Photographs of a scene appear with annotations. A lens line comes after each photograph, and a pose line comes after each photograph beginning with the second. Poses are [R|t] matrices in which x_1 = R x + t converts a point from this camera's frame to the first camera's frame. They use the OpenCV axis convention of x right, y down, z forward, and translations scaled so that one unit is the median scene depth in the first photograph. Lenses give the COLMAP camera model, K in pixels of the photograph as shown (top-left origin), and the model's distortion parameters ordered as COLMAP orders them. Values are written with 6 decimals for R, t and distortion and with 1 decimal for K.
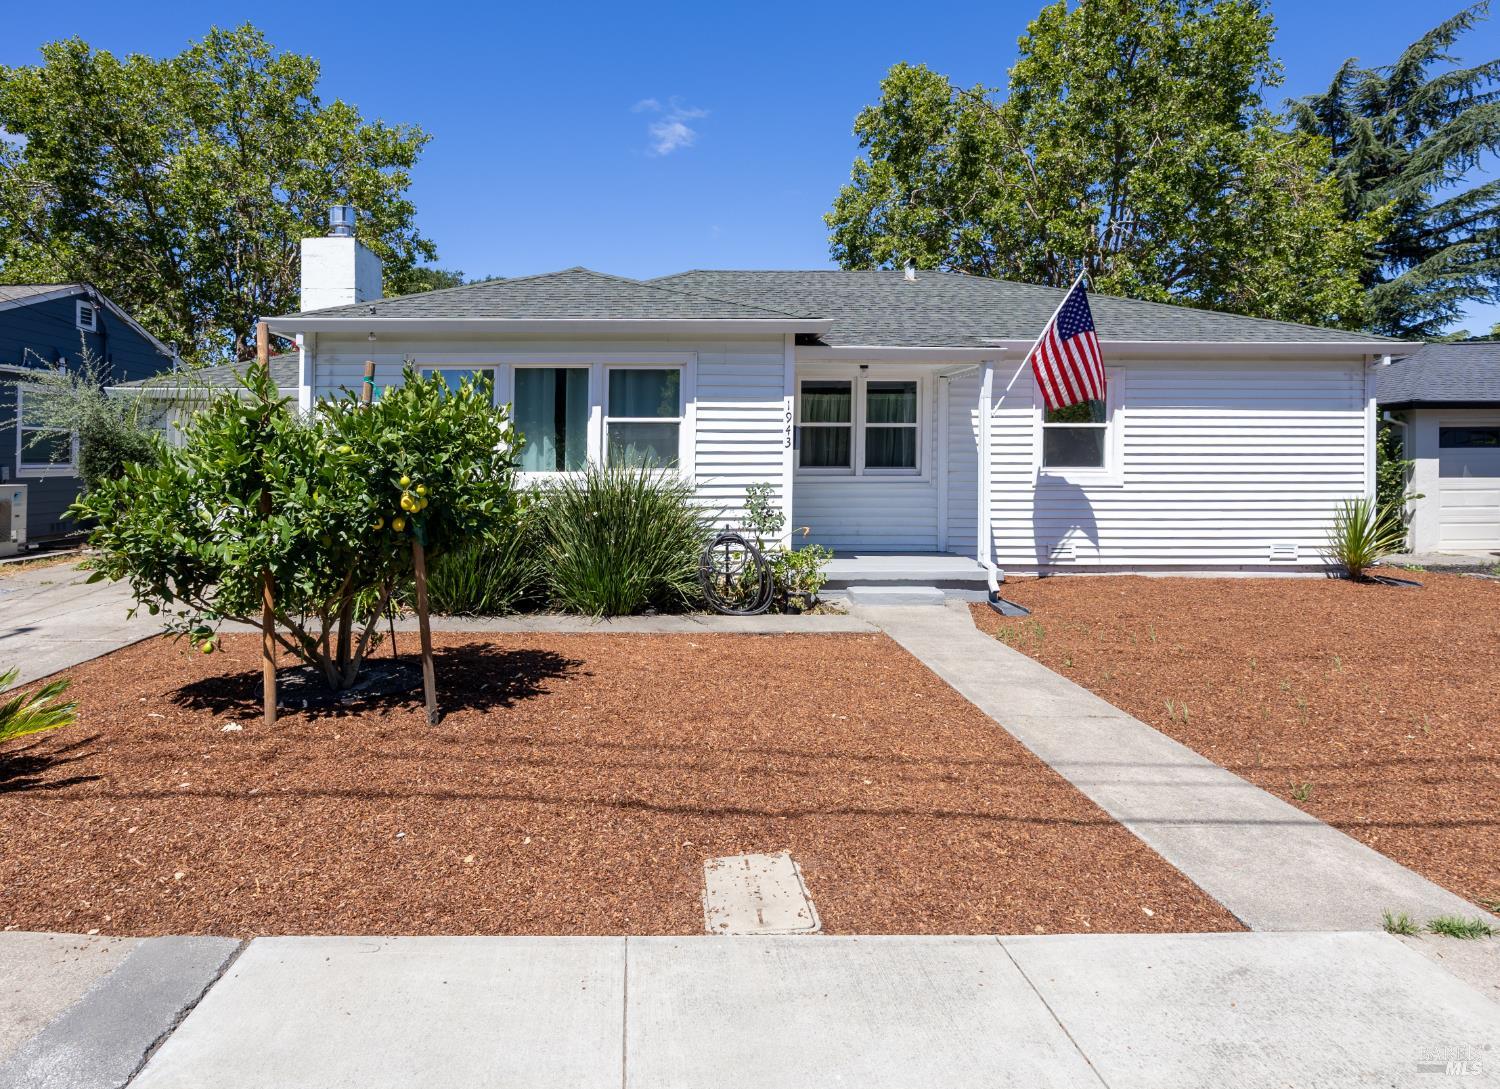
lens RADIAL K [[832.5, 0, 683.8], [0, 832.5, 421.5], [0, 0, 1]] dist [0.006230, 0.000480]
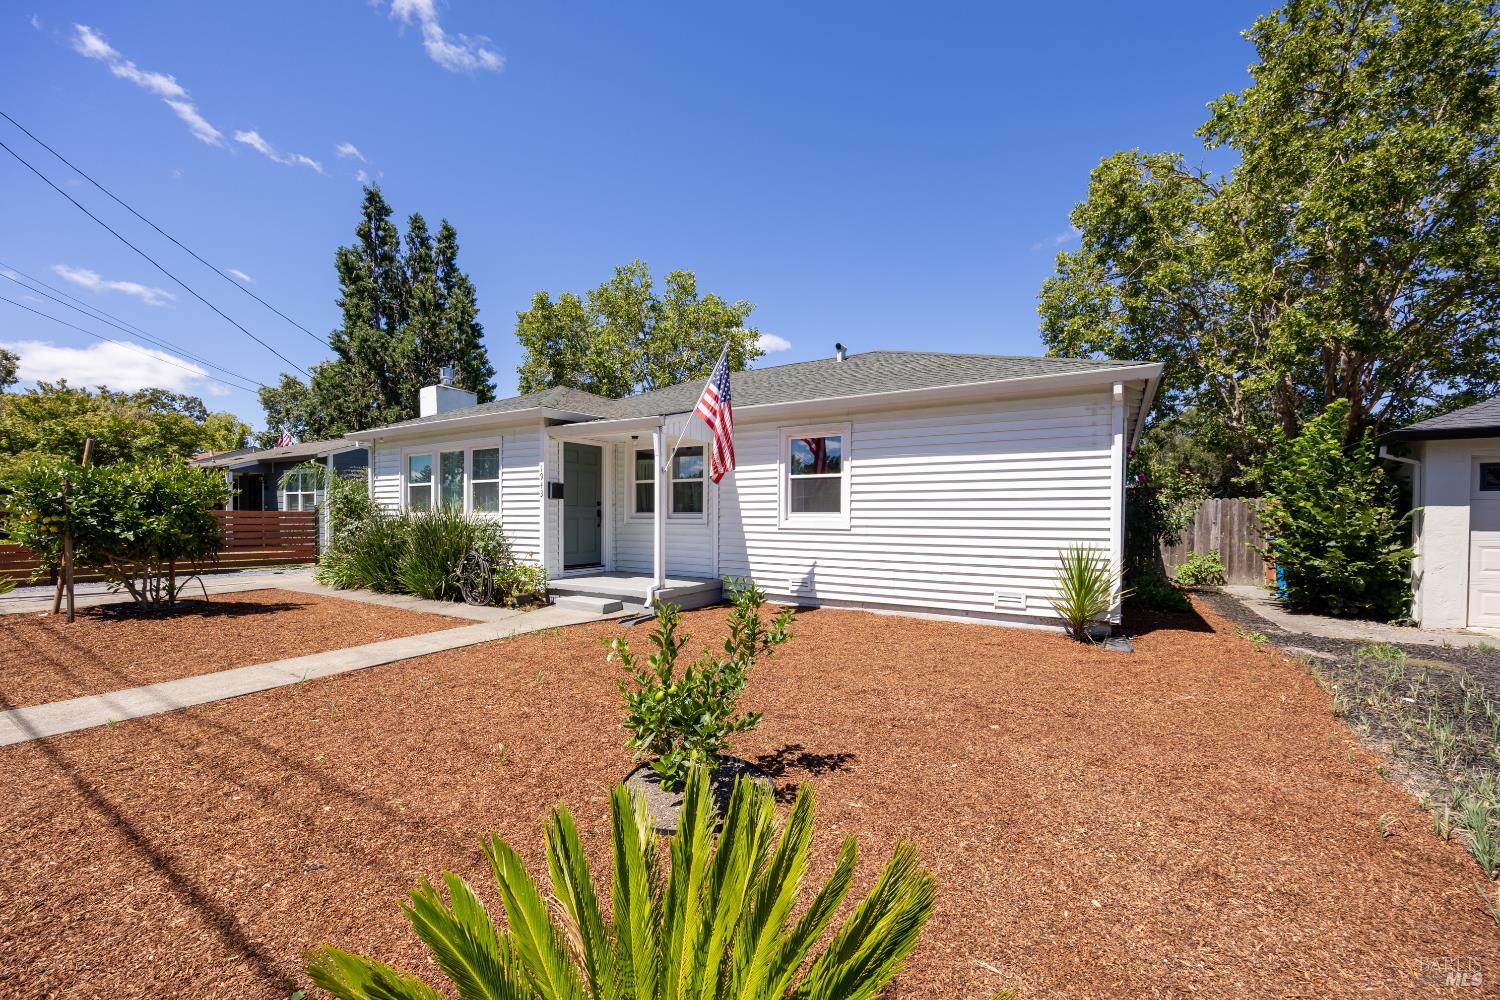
lens RADIAL K [[577.2, 0, 750.0], [0, 577.2, 500.0], [0, 0, 1]] dist [0.004092, -0.000425]
pose [[0.847680, -0.011659, -0.530379, 0.815759], [0.019312, 0.999774, 0.008887, 0.028756], [0.530156, -0.017776, 0.847714, 0.280313]]
